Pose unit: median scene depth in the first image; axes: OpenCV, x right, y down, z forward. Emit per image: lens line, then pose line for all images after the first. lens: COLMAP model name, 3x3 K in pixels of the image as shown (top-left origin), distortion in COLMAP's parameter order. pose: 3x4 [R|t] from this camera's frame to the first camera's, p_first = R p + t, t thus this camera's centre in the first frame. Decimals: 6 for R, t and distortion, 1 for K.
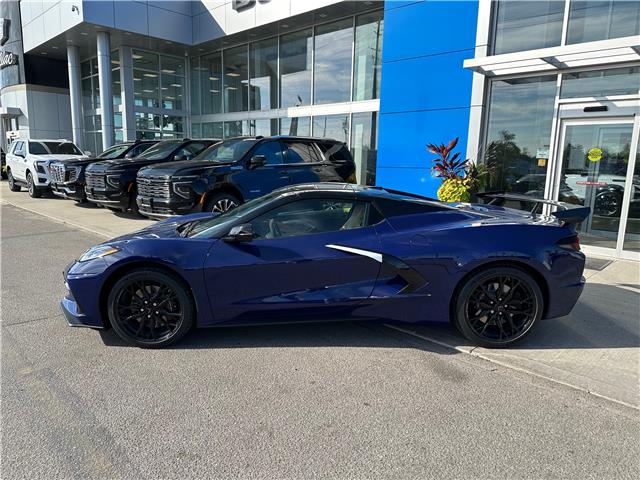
lens RADIAL K [[449.7, 0, 311.7], [0, 449.7, 246.3], [0, 0, 1]] dist [0.049149, -0.060873]
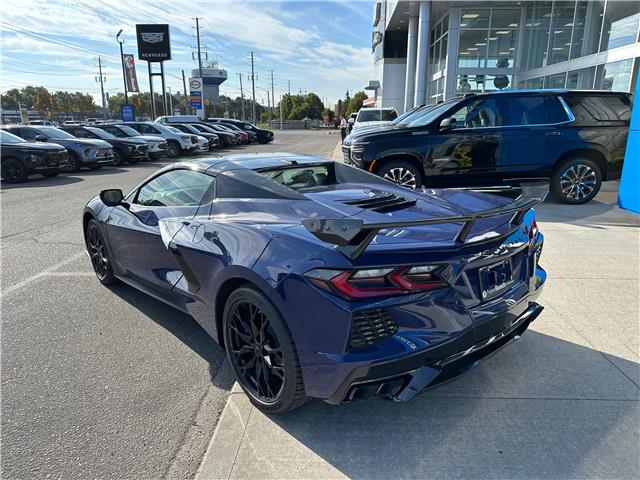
lens RADIAL K [[454.9, 0, 322.0], [0, 454.9, 240.8], [0, 0, 1]] dist [0.040974, -0.067718]
pose [[0.669894, 0.166085, -0.723642, 0.396848], [-0.120977, 0.986051, 0.114319, -0.045275], [0.732534, 0.010962, 0.680642, 0.260165]]
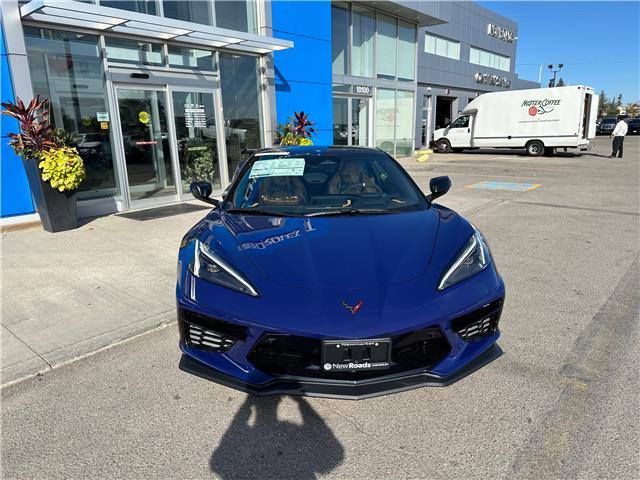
lens RADIAL K [[446.6, 0, 322.8], [0, 446.6, 249.8], [0, 0, 1]] dist [0.071068, -0.121129]
pose [[-0.084570, -0.274529, 0.957853, -0.488506], [0.203714, 0.936228, 0.286317, -0.099504], [-0.975371, 0.219342, -0.023251, 0.537597]]
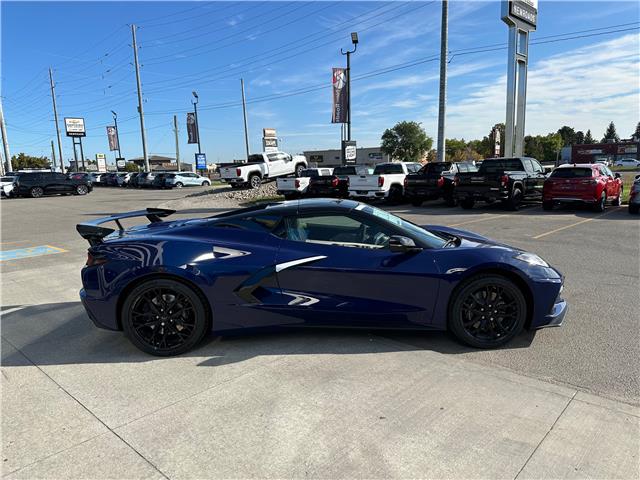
lens RADIAL K [[446.6, 0, 322.8], [0, 446.6, 249.8], [0, 0, 1]] dist [0.071068, -0.121129]
pose [[-0.998786, 0.017601, -0.045999, 0.039938], [-0.000189, 0.932586, 0.360948, -0.208345], [0.049251, 0.360519, -0.931451, 1.032643]]
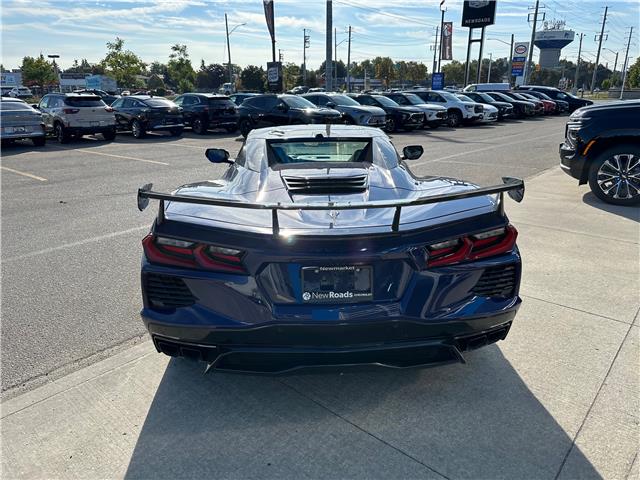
lens RADIAL K [[454.9, 0, 322.0], [0, 454.9, 240.8], [0, 0, 1]] dist [0.040974, -0.067718]
pose [[0.063536, 0.294319, -0.953593, 0.485827], [-0.184016, 0.942595, 0.278664, -0.088352], [0.980868, 0.157772, 0.114048, 0.483548]]
